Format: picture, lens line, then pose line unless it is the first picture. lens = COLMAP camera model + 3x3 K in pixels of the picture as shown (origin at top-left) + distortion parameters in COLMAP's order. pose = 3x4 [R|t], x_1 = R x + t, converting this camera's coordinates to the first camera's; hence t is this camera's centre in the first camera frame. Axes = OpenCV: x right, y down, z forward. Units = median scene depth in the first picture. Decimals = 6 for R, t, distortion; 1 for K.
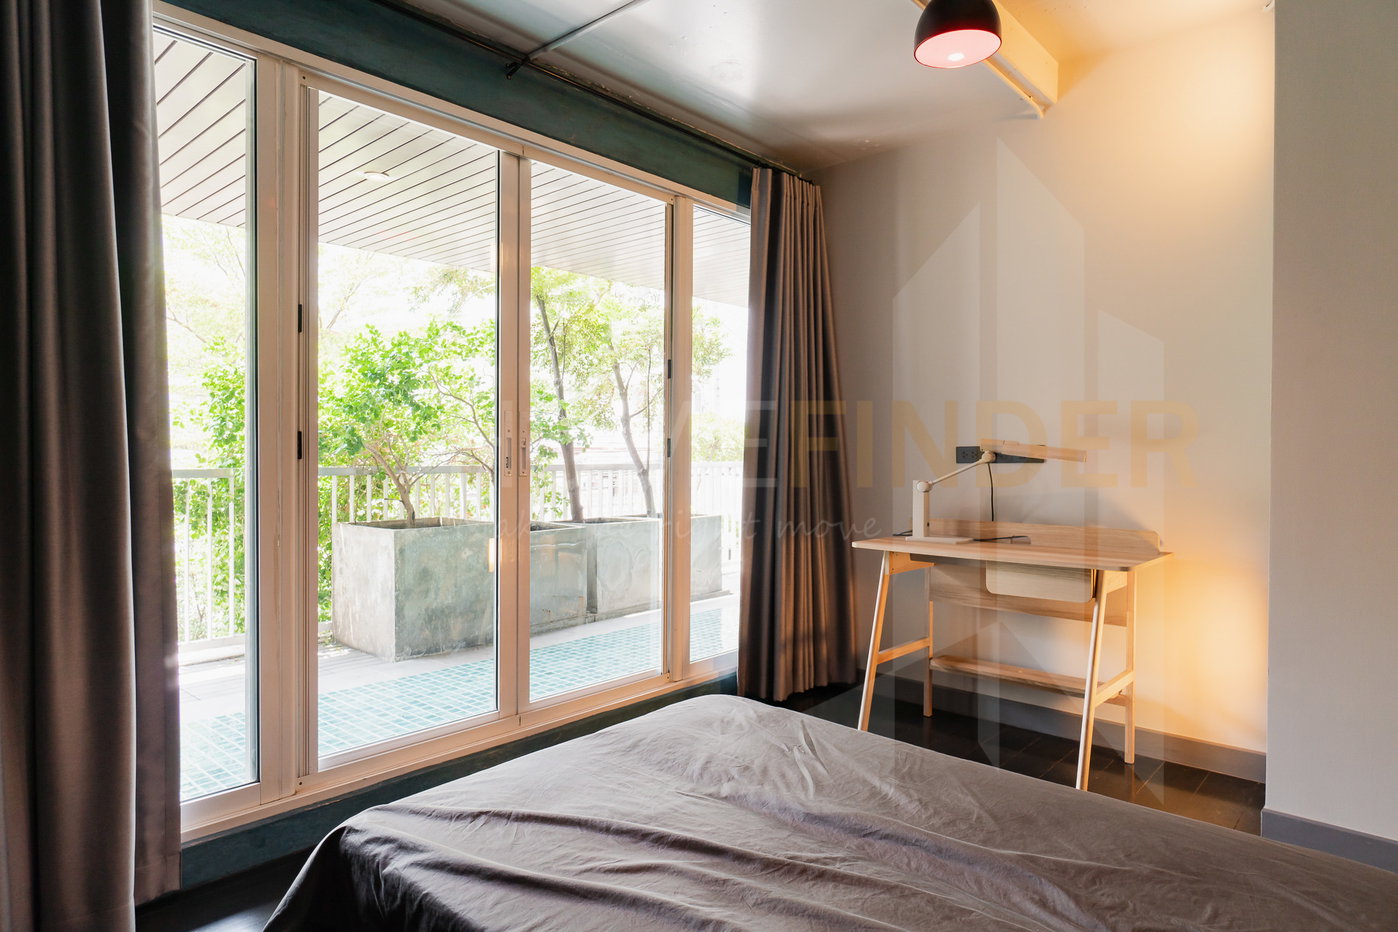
lens RADIAL K [[818.0, 0, 699.5], [0, 818.0, 461.9], [0, 0, 1]] dist [-0.006383, 0.003983]
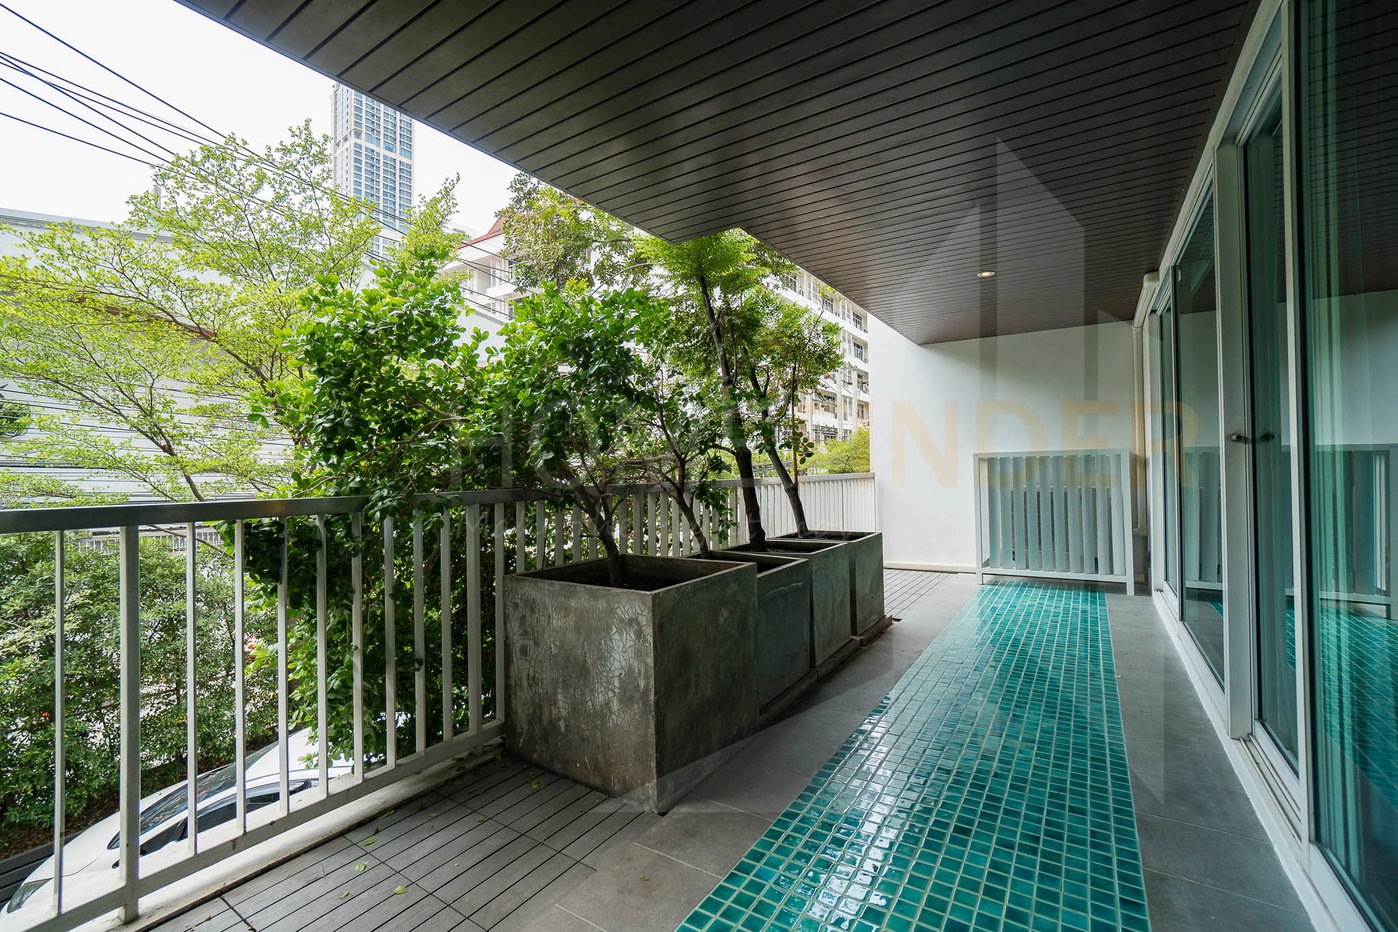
lens RADIAL K [[605.0, 0, 695.3], [0, 605.0, 468.8], [0, 0, 1]] dist [-0.004415, -0.000041]
pose [[0.989852, -0.013800, 0.141428, -0.387674], [0.015108, 0.999852, -0.008180, -0.004479], [-0.141295, 0.010234, 0.989915, 0.528945]]
